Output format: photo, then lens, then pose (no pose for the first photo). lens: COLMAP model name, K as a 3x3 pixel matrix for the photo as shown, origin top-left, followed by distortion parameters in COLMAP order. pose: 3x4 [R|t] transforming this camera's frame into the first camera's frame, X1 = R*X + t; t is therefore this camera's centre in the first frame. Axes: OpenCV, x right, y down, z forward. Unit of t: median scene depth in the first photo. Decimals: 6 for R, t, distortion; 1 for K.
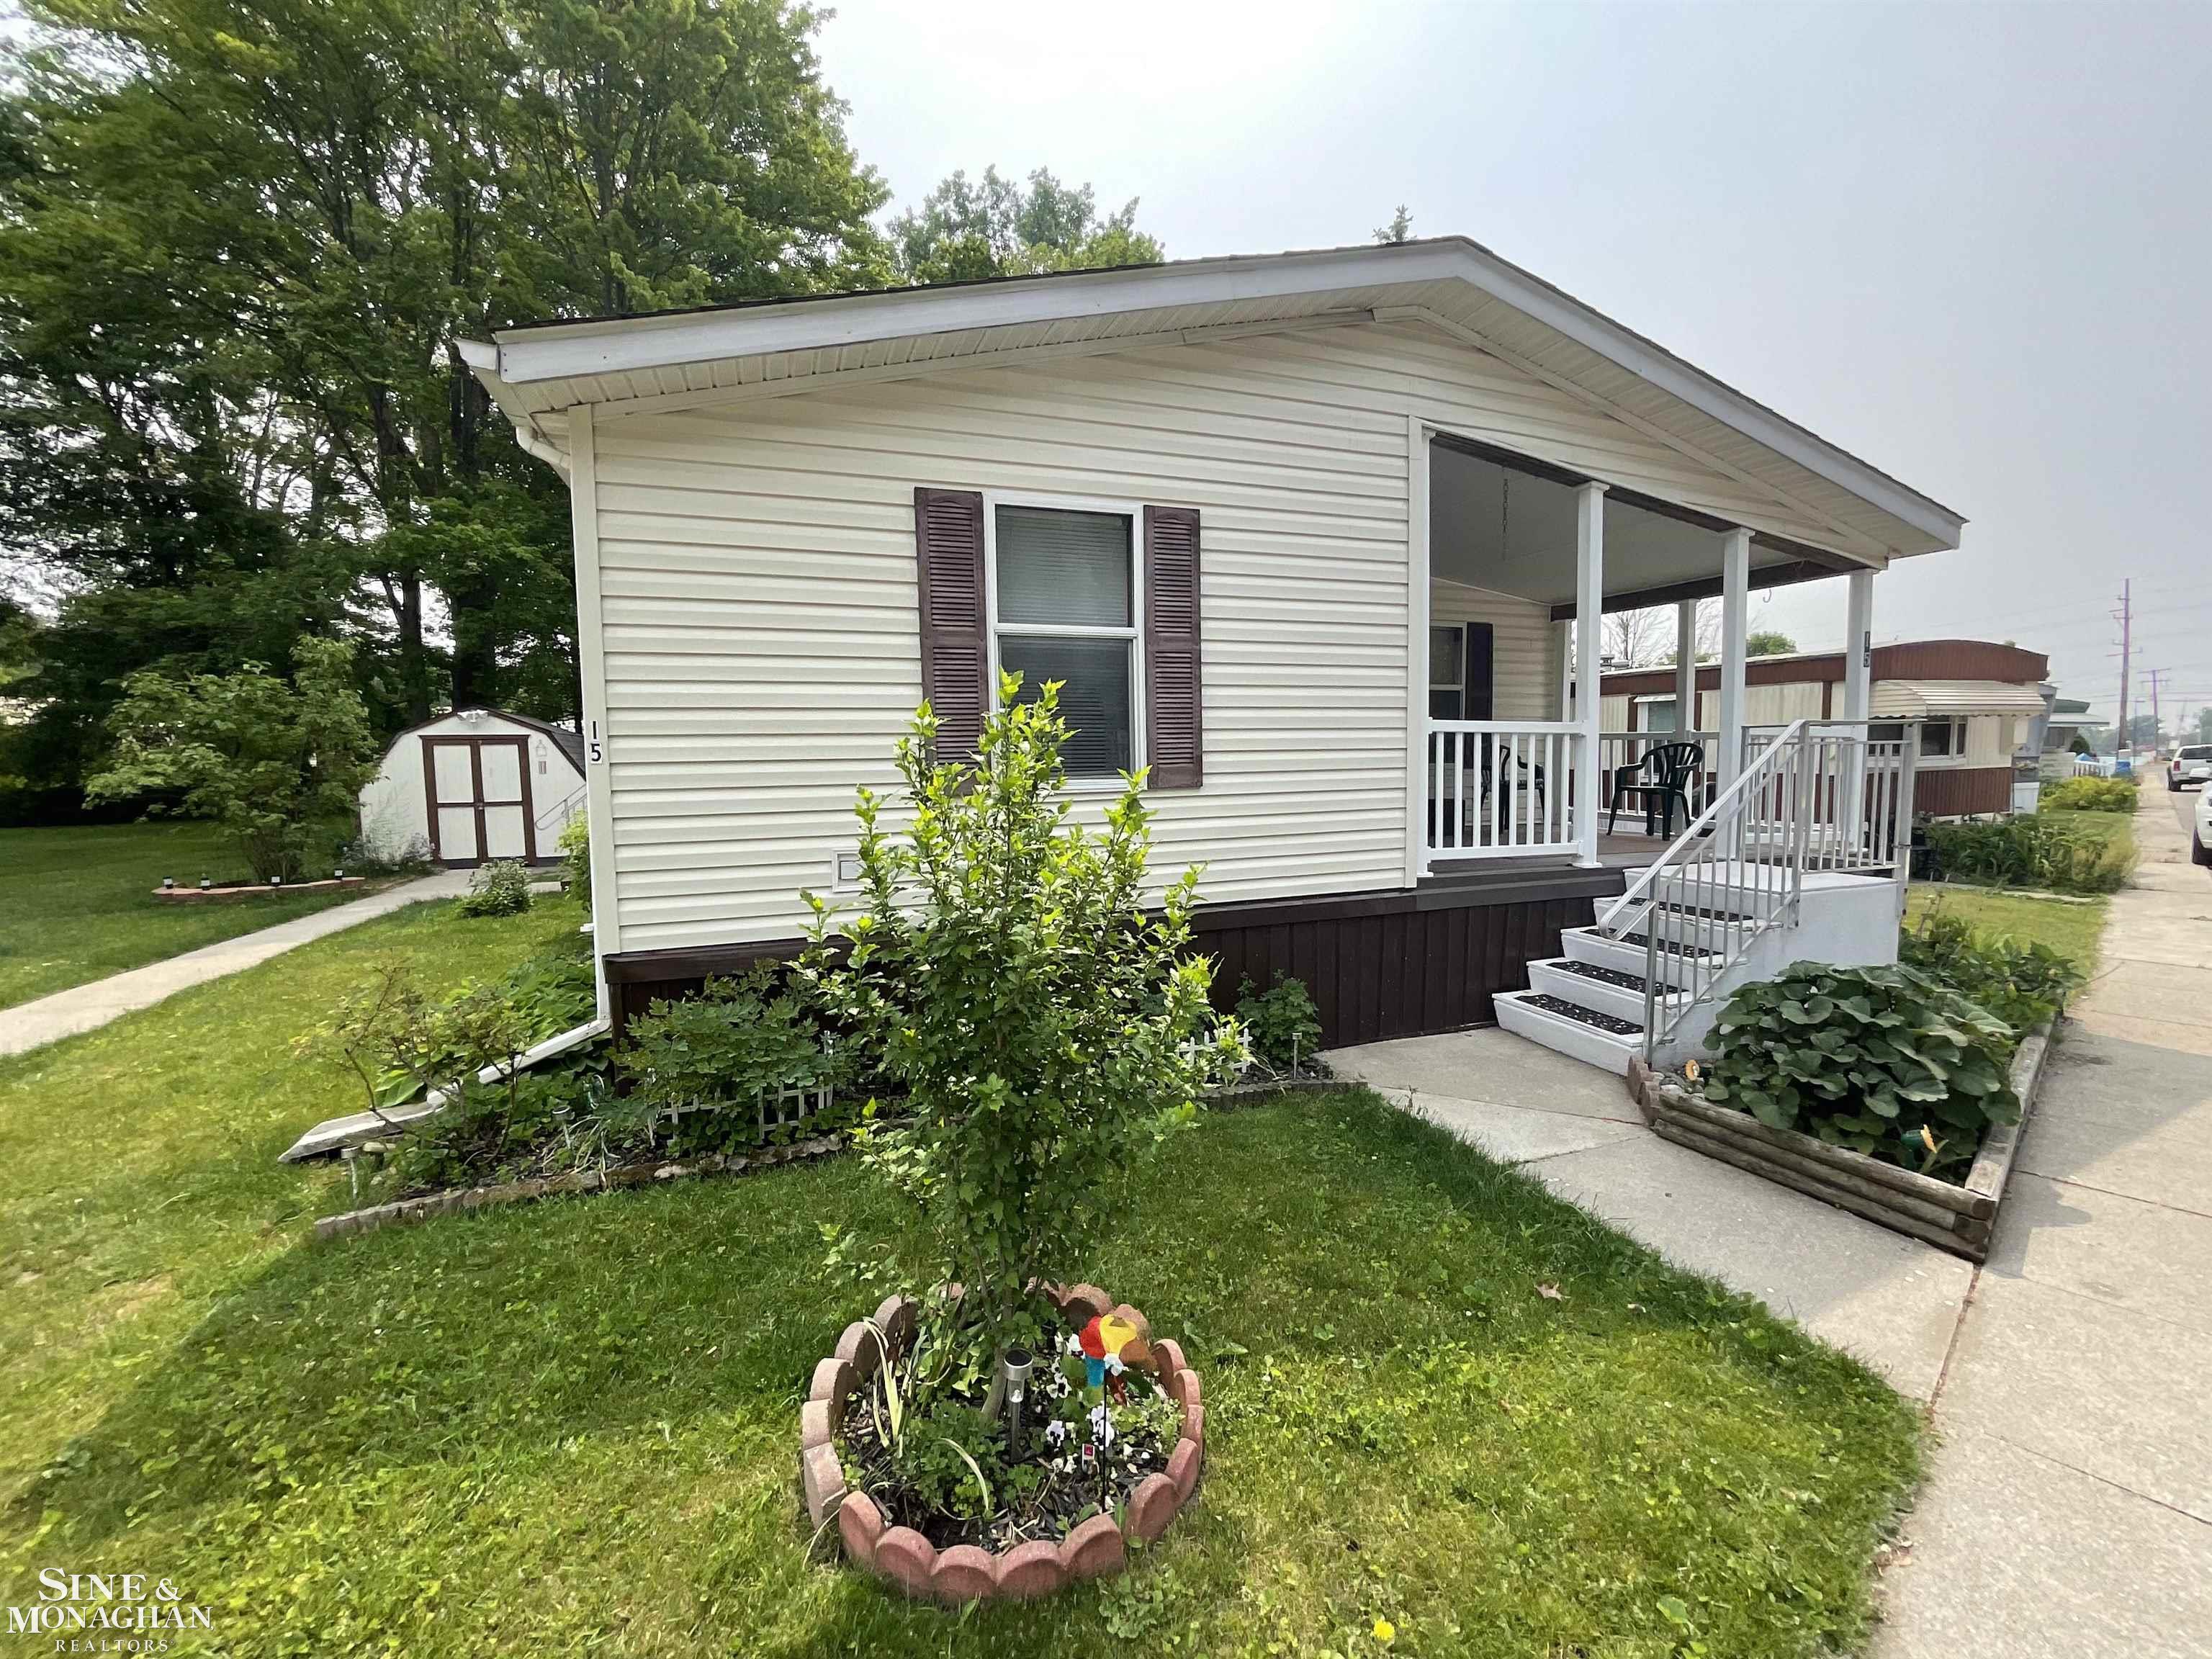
lens RADIAL K [[891.9, 0, 1102.0], [0, 891.9, 827.3], [0, 0, 1]] dist [-0.001046, -0.000641]
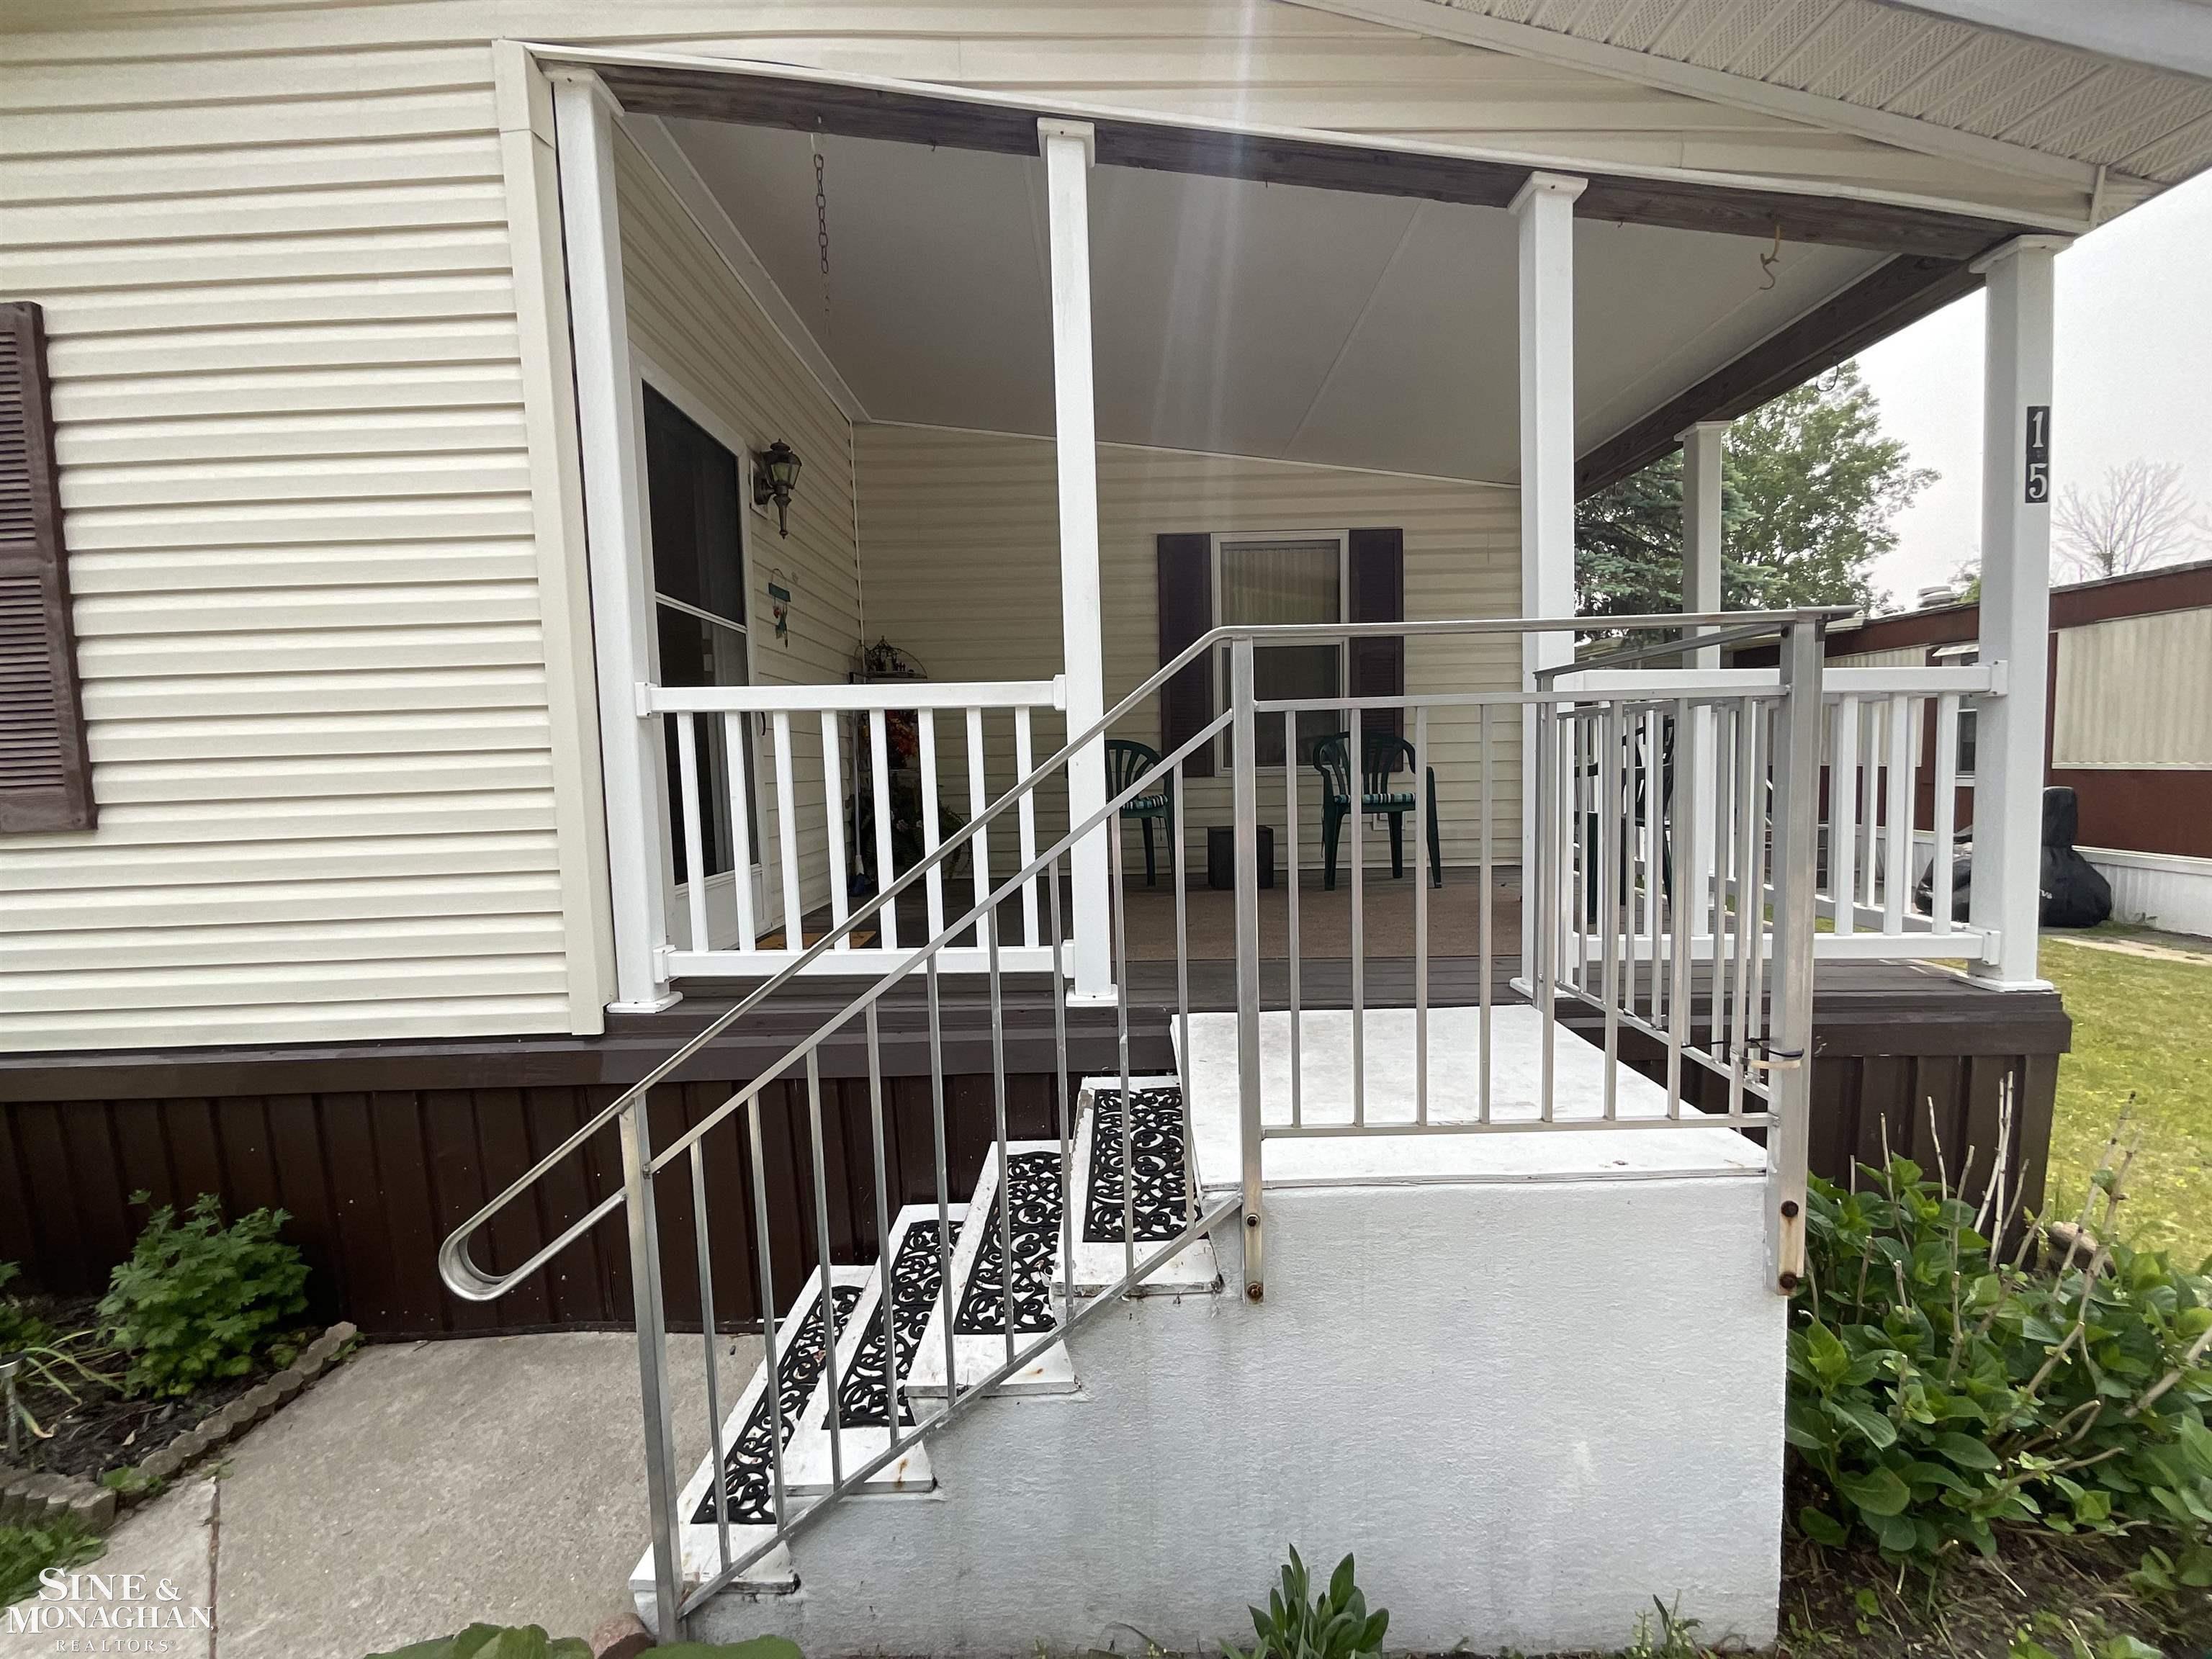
lens RADIAL K [[891.9, 0, 1101.2], [0, 891.9, 833.8], [0, 0, 1]] dist [-0.001046, -0.000641]
pose [[0.939066, 0.013871, -0.343457, 0.757414], [-0.011096, 0.999888, 0.010043, -0.048704], [0.343558, -0.005620, 0.939115, 0.622299]]
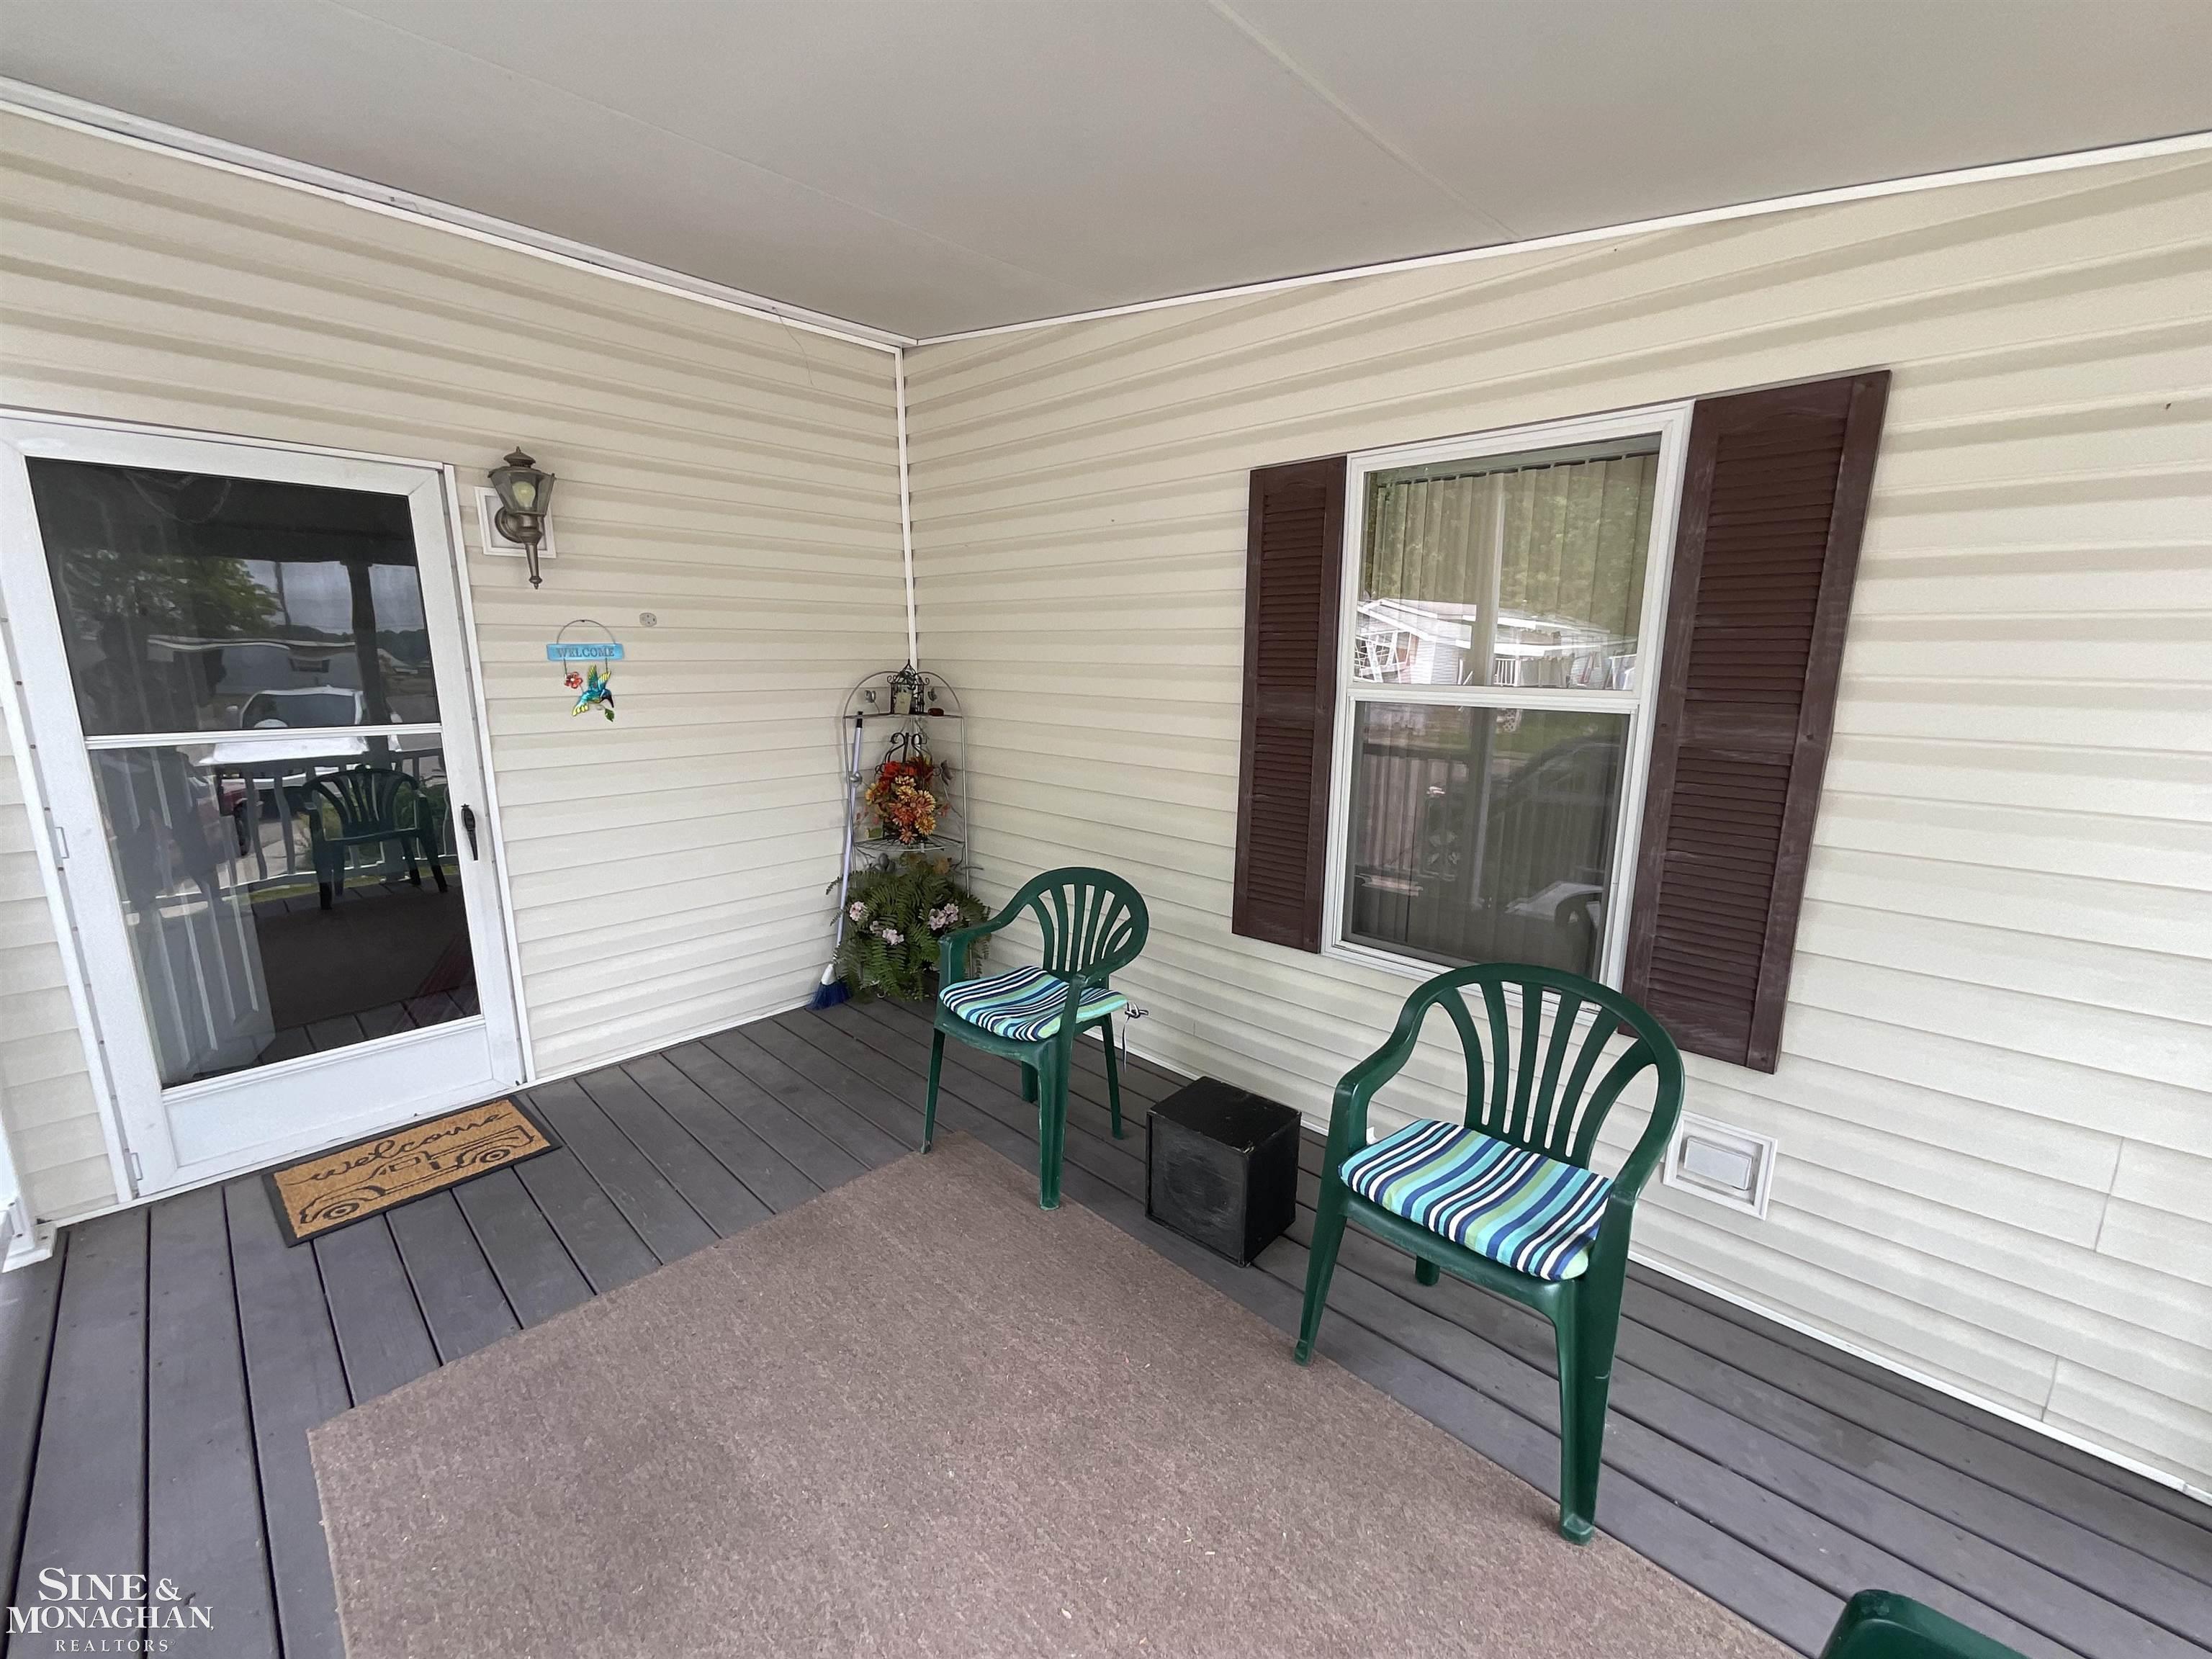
lens RADIAL K [[891.9, 0, 1110.3], [0, 891.9, 820.3], [0, 0, 1]] dist [-0.001046, -0.000641]
pose [[0.450523, 0.184225, -0.873550, 0.907869], [-0.073235, 0.982806, 0.169497, -0.258741], [0.889756, -0.012388, 0.456268, 1.279315]]
